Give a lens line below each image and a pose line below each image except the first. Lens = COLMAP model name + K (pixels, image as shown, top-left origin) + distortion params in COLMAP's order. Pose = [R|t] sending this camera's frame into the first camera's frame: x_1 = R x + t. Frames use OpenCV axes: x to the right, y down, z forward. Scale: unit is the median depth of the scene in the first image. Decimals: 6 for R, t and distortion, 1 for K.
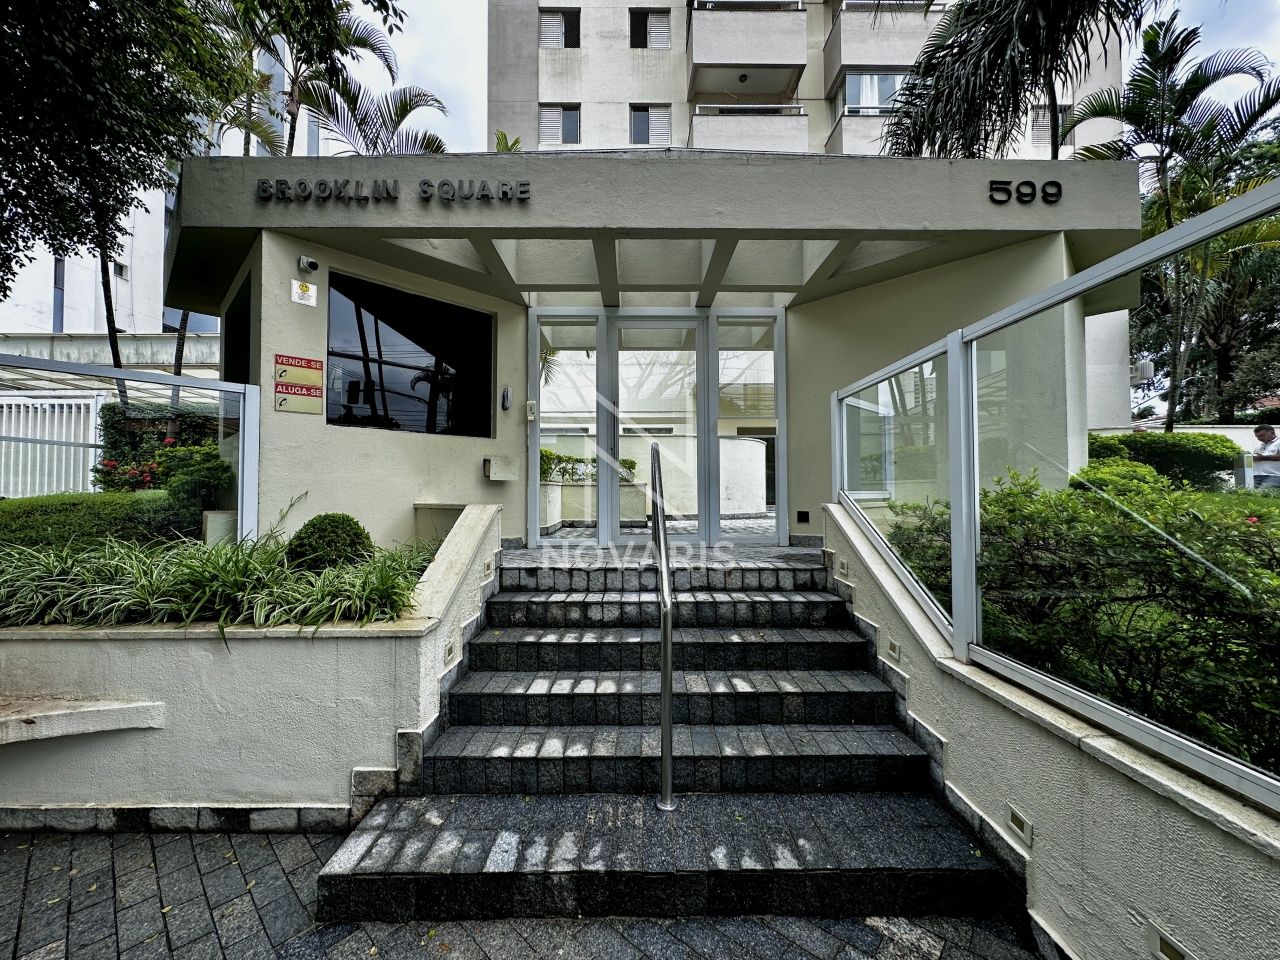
lens RADIAL K [[509.0, 0, 640.0], [0, 509.0, 480.0], [0, 0, 1]] dist [-0.008218, 0.000197]
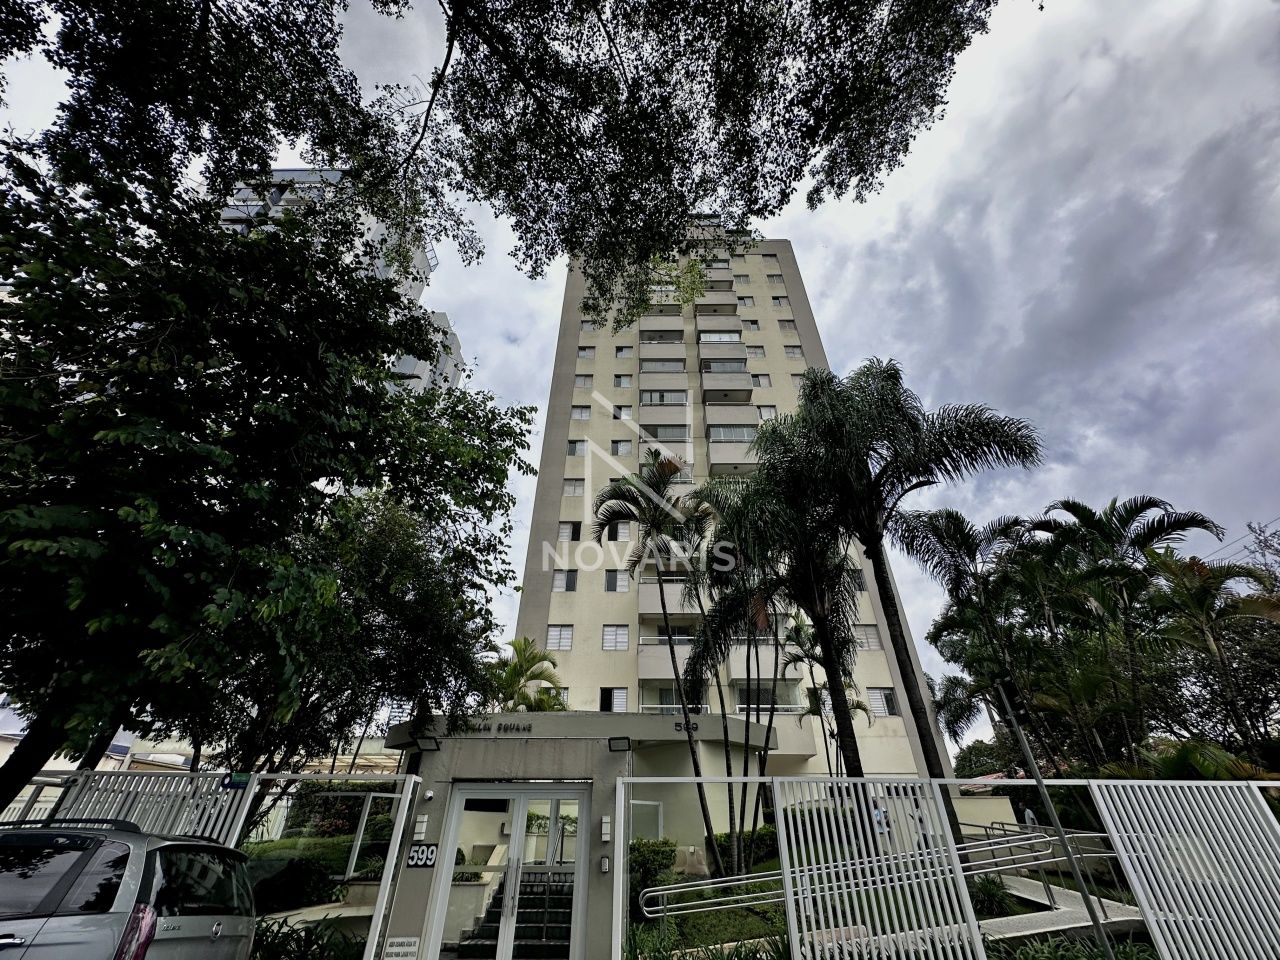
lens RADIAL K [[509.0, 0, 640.0], [0, 509.0, 480.0], [0, 0, 1]] dist [-0.008218, 0.000197]
pose [[0.999790, -0.006474, -0.019427, 0.515326], [-0.005522, 0.828303, -0.560253, -0.057706], [0.019719, 0.560243, 0.828094, -2.404650]]
